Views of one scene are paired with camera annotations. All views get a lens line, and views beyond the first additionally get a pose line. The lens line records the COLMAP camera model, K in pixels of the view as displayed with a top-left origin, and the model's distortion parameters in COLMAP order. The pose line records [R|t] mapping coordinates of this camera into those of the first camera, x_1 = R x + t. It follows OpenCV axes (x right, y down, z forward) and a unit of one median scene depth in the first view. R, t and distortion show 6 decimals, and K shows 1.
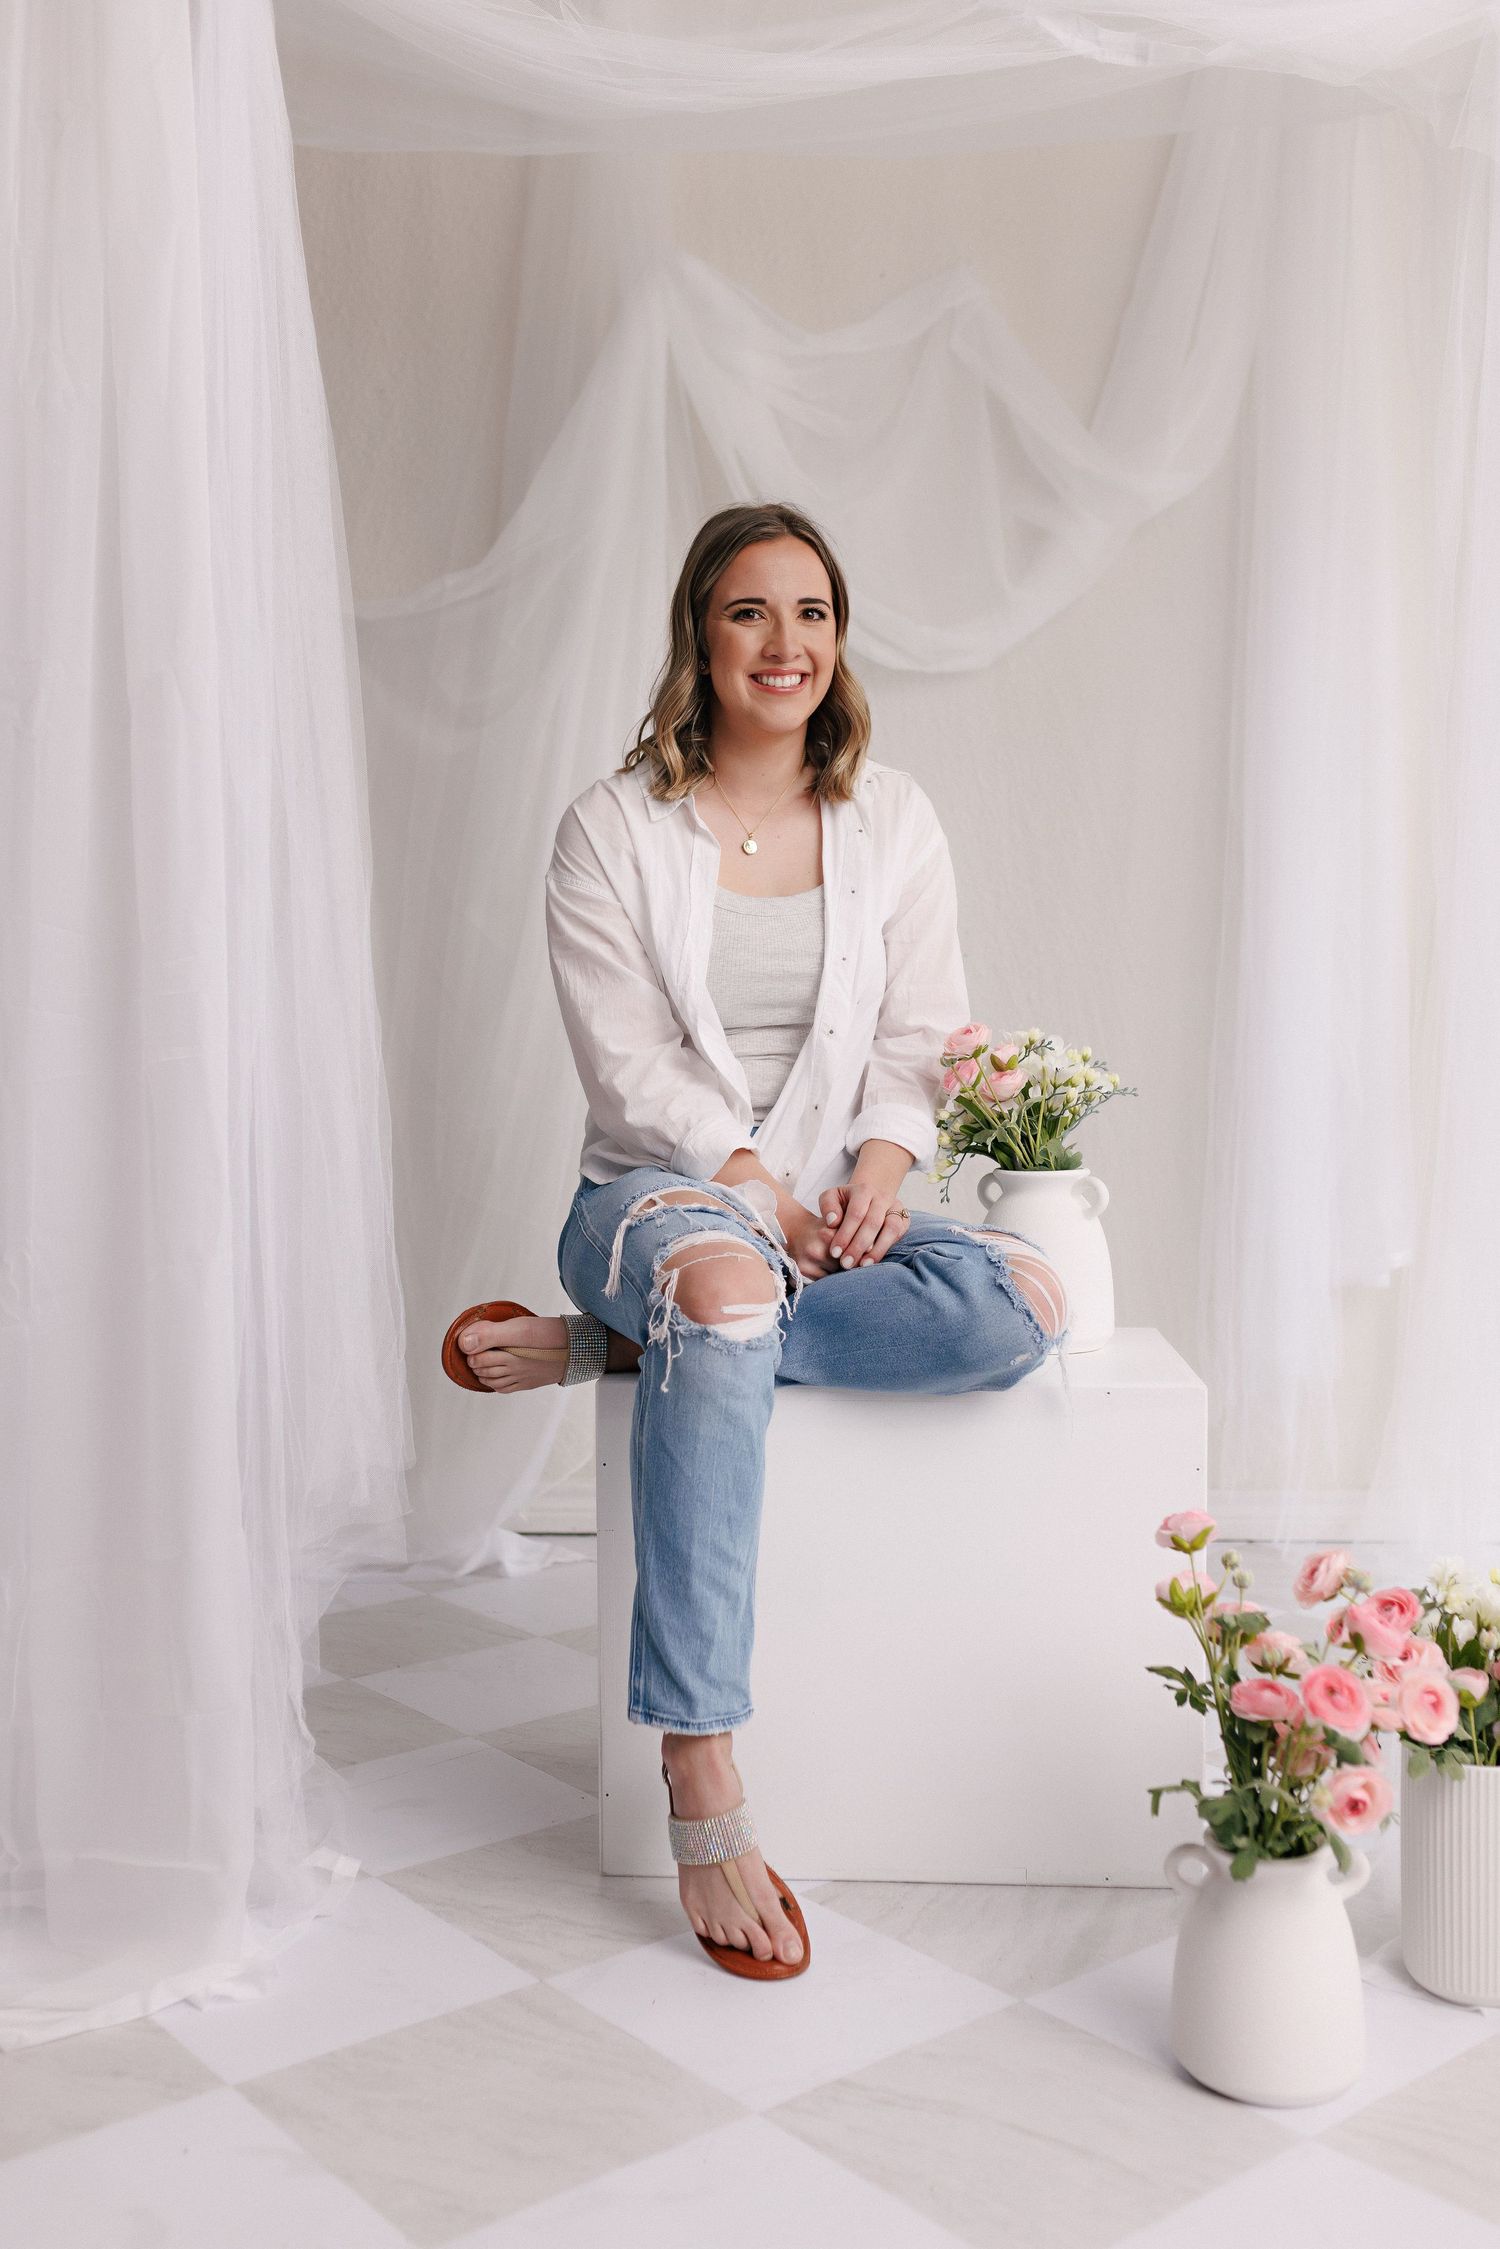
lens RADIAL K [[2185.1, 0, 769.9], [0, 2185.1, 1128.8], [0, 0, 1]] dist [0.007389, 0.003276]
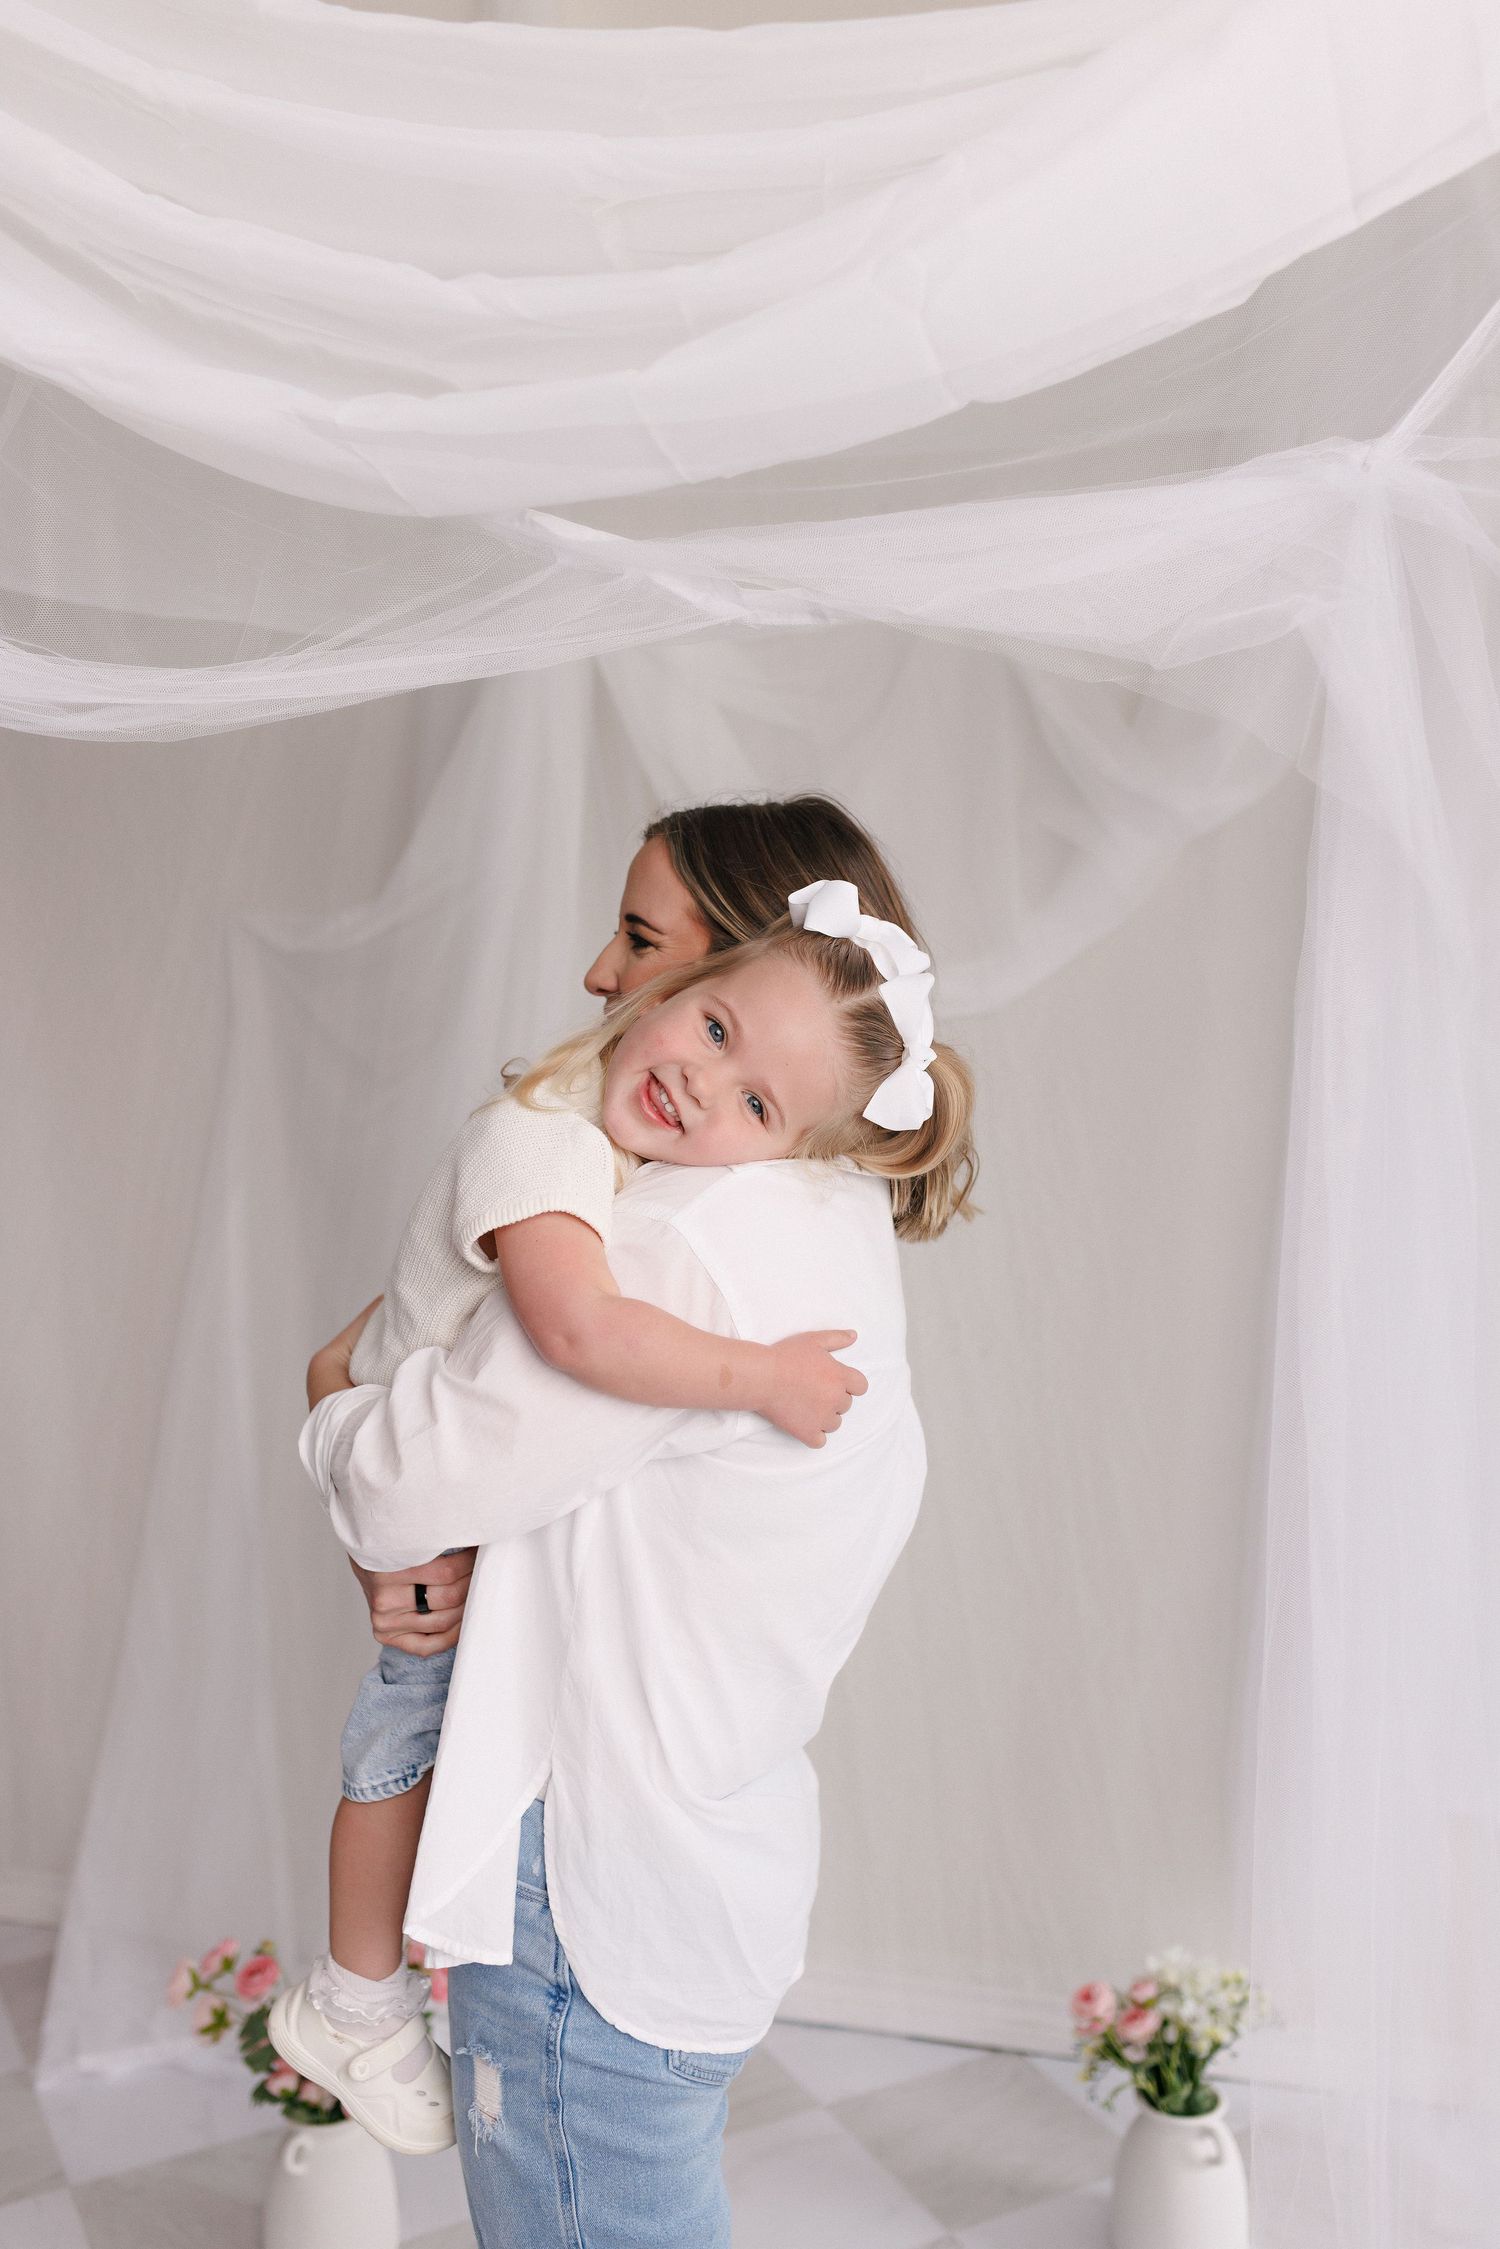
lens RADIAL K [[2184.0, 0, 749.8], [0, 2184.0, 1102.3], [0, 0, 1]] dist [-0.003428, -0.000055]
pose [[0.977912, 0.018769, -0.208172, 0.289062], [-0.003735, 0.997370, 0.072379, -0.388930], [0.208983, -0.070003, 0.975411, 0.340222]]
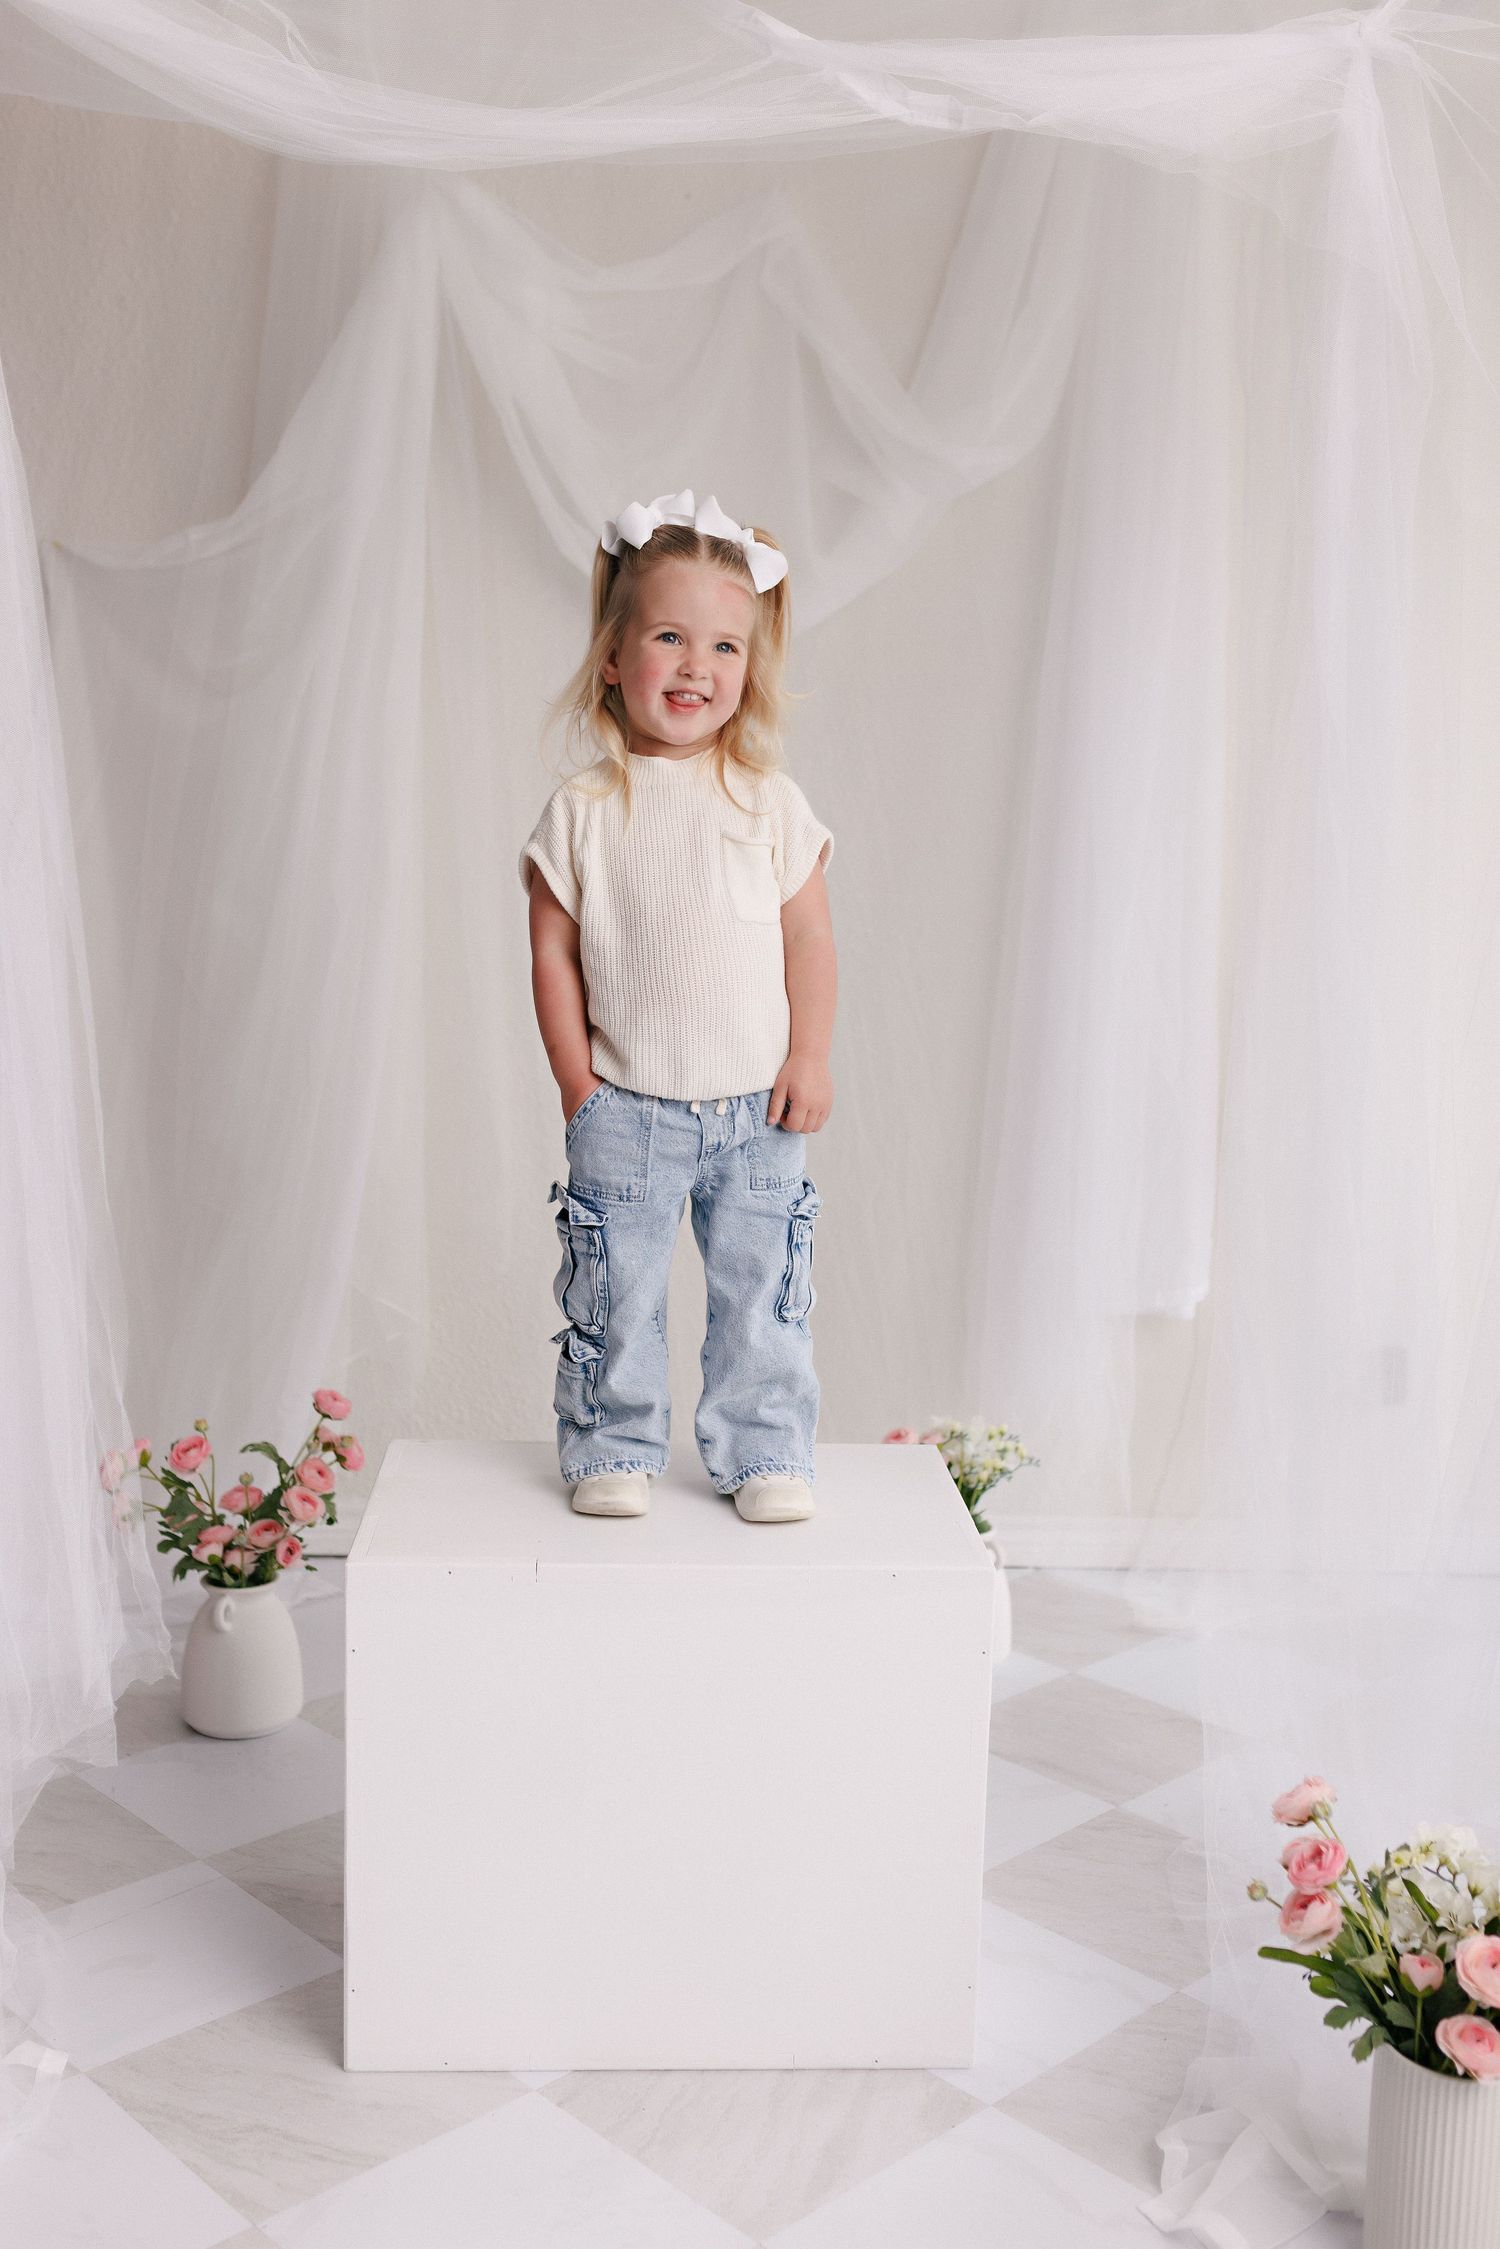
lens RADIAL K [[2274.6, 0, 753.9], [0, 2274.6, 1115.1], [0, 0, 1]] dist [-0.001446, 0.012287]
pose [[0.997019, 0.018182, 0.074984, 0.026558], [-0.025307, 0.995136, 0.095204, -0.173593], [-0.072888, -0.096818, 0.992630, 0.051953]]
